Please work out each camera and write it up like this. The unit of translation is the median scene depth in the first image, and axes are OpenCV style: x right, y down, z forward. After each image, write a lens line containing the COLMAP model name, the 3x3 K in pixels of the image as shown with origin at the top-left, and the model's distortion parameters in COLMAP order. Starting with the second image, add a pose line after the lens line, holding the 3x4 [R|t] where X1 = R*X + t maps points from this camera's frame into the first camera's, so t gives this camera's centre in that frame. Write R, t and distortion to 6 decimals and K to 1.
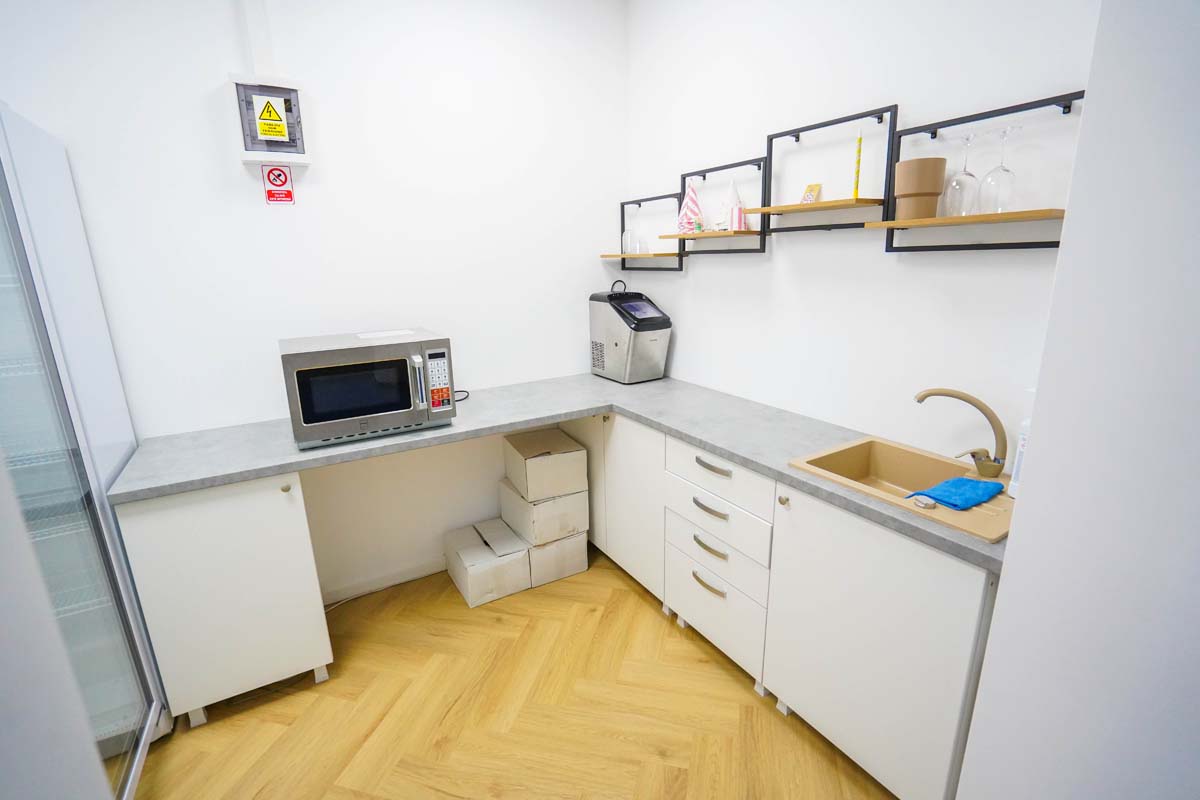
lens RADIAL K [[549.5, 0, 600.7], [0, 549.5, 401.0], [0, 0, 1]] dist [-0.030094, 0.005356]
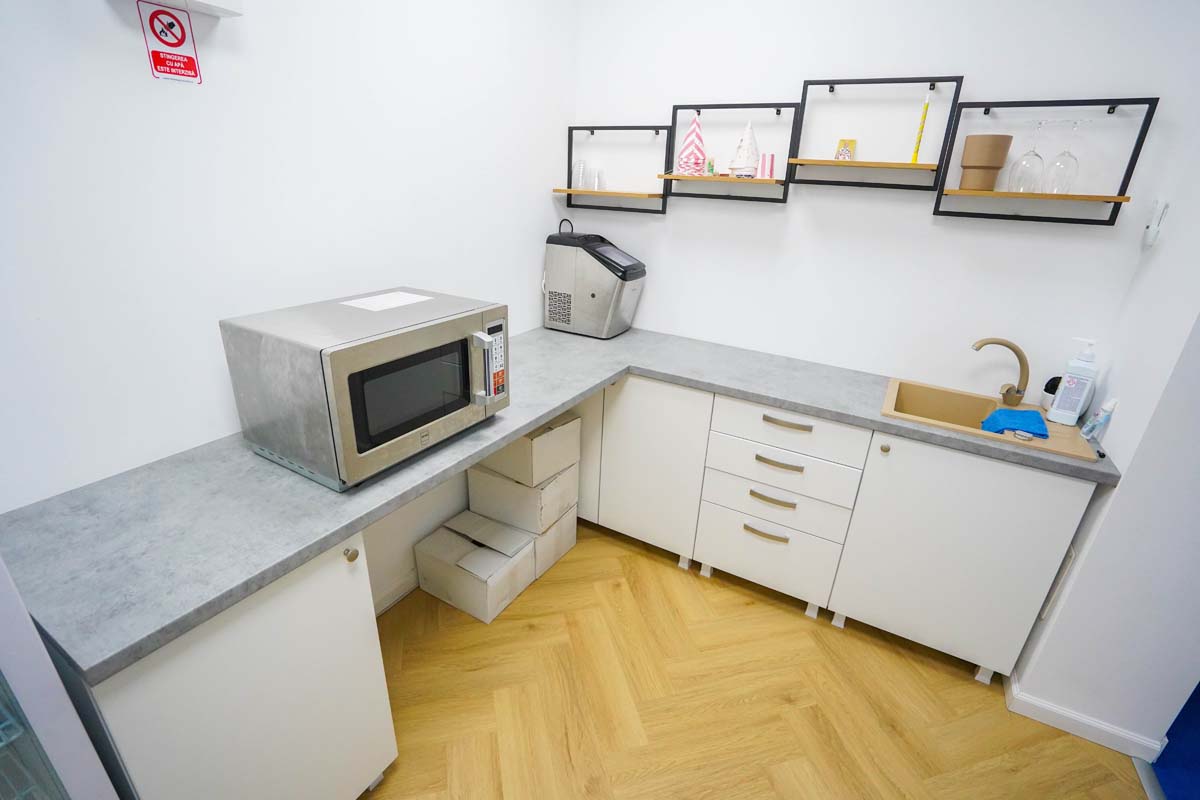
lens RADIAL K [[549.5, 0, 597.1], [0, 549.5, 401.0], [0, 0, 1]] dist [-0.030094, 0.005356]
pose [[0.874186, -0.126957, 0.468702, -0.539462], [0.063382, 0.986792, 0.149075, -0.089165], [-0.481438, -0.100612, 0.870687, 0.272891]]
